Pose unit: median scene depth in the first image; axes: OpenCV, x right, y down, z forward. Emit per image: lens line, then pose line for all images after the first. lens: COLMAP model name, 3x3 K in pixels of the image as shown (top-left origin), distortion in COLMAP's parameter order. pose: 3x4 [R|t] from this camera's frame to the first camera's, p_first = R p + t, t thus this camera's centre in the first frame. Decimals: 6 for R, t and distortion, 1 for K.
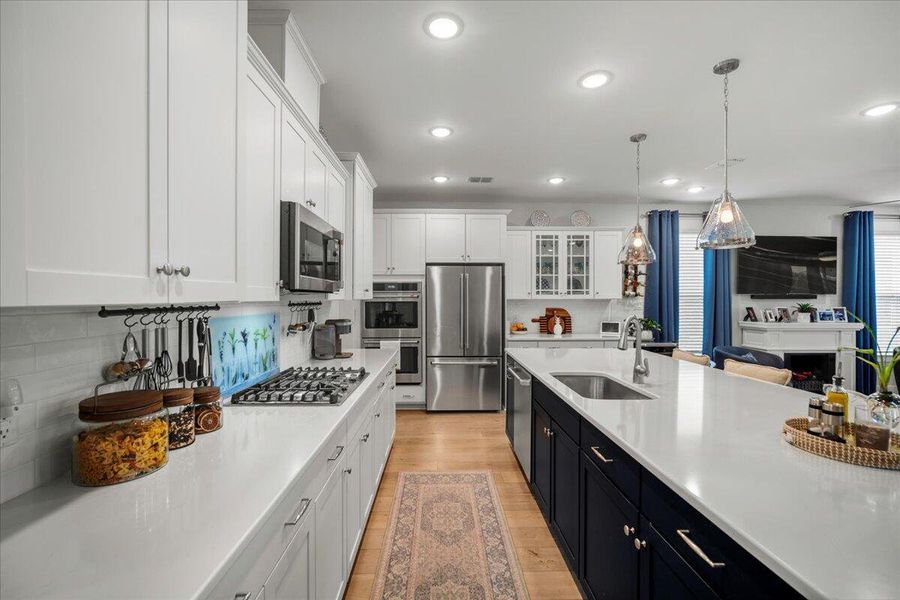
lens RADIAL K [[389.1, 0, 448.1], [0, 389.1, 299.2], [0, 0, 1]] dist [-0.009594, 0.002926]
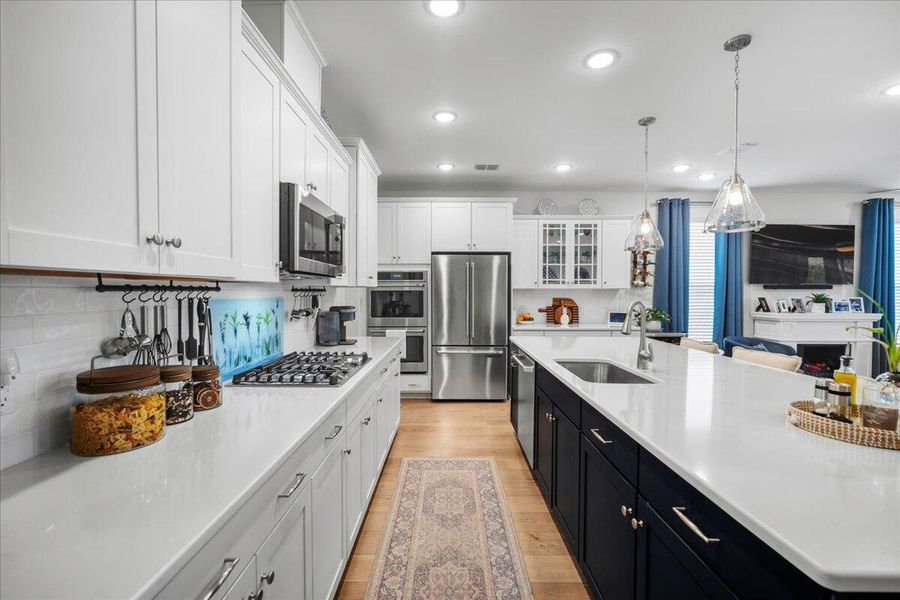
lens RADIAL K [[389.1, 0, 448.1], [0, 389.1, 299.0], [0, 0, 1]] dist [-0.009594, 0.002926]
pose [[0.999719, 0.002020, -0.023620, 0.013621], [-0.001631, 0.999863, 0.016471, 0.016327], [0.023650, -0.016428, 0.999585, 0.004323]]
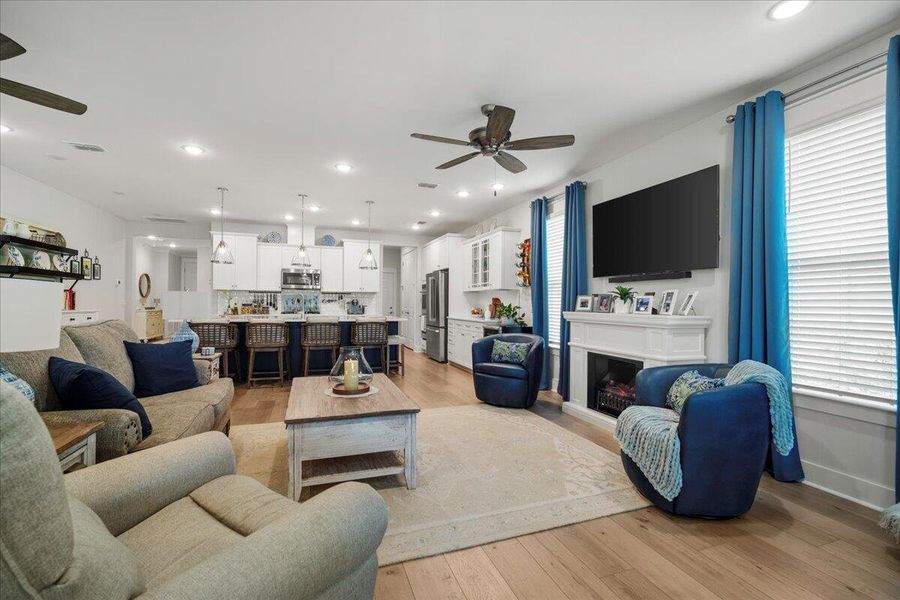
lens RADIAL K [[389.1, 0, 446.6], [0, 389.1, 303.3], [0, 0, 1]] dist [-0.009594, 0.002926]
pose [[0.306841, 0.002574, -0.951757, 2.406207], [-0.010229, 0.999948, -0.000594, 0.072056], [0.951706, 0.009918, 0.306852, 0.780266]]
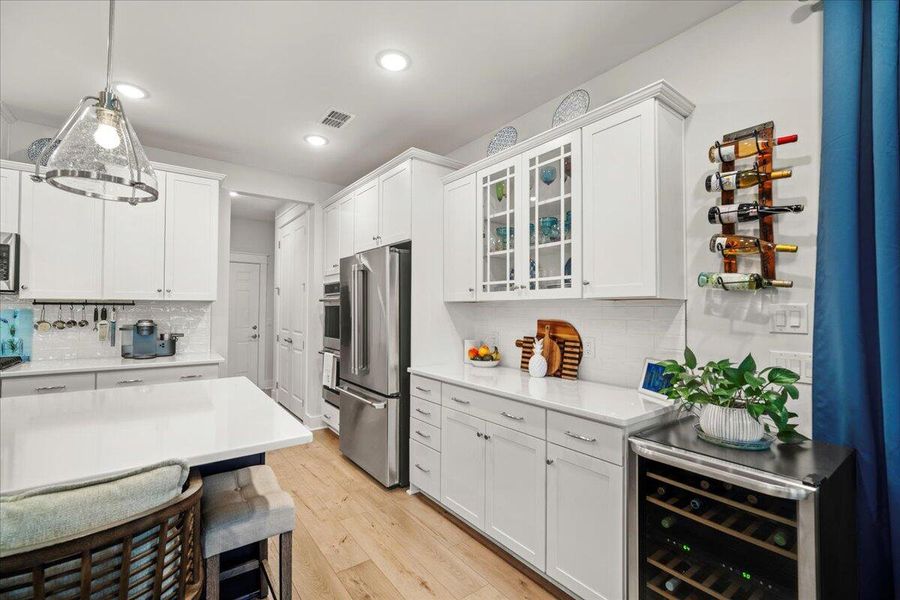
lens RADIAL K [[389.1, 0, 446.0], [0, 389.1, 299.0], [0, 0, 1]] dist [-0.009594, 0.002926]
pose [[0.573967, -0.017219, -0.818698, 0.986639], [-0.007969, 0.999614, -0.026611, 0.017957], [0.818840, 0.021798, 0.573608, 1.057755]]
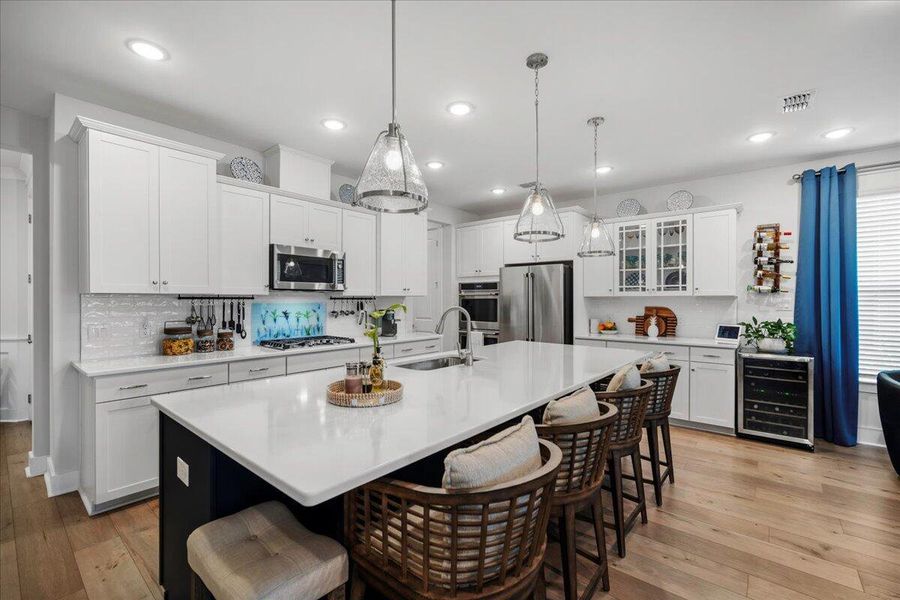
lens RADIAL K [[389.1, 0, 447.2], [0, 389.1, 300.7], [0, 0, 1]] dist [-0.009594, 0.002926]
pose [[0.753260, 0.003922, -0.657712, 0.836206], [-0.003213, 0.999992, 0.002282, 0.014436], [0.657715, 0.000394, 0.753266, 0.057329]]
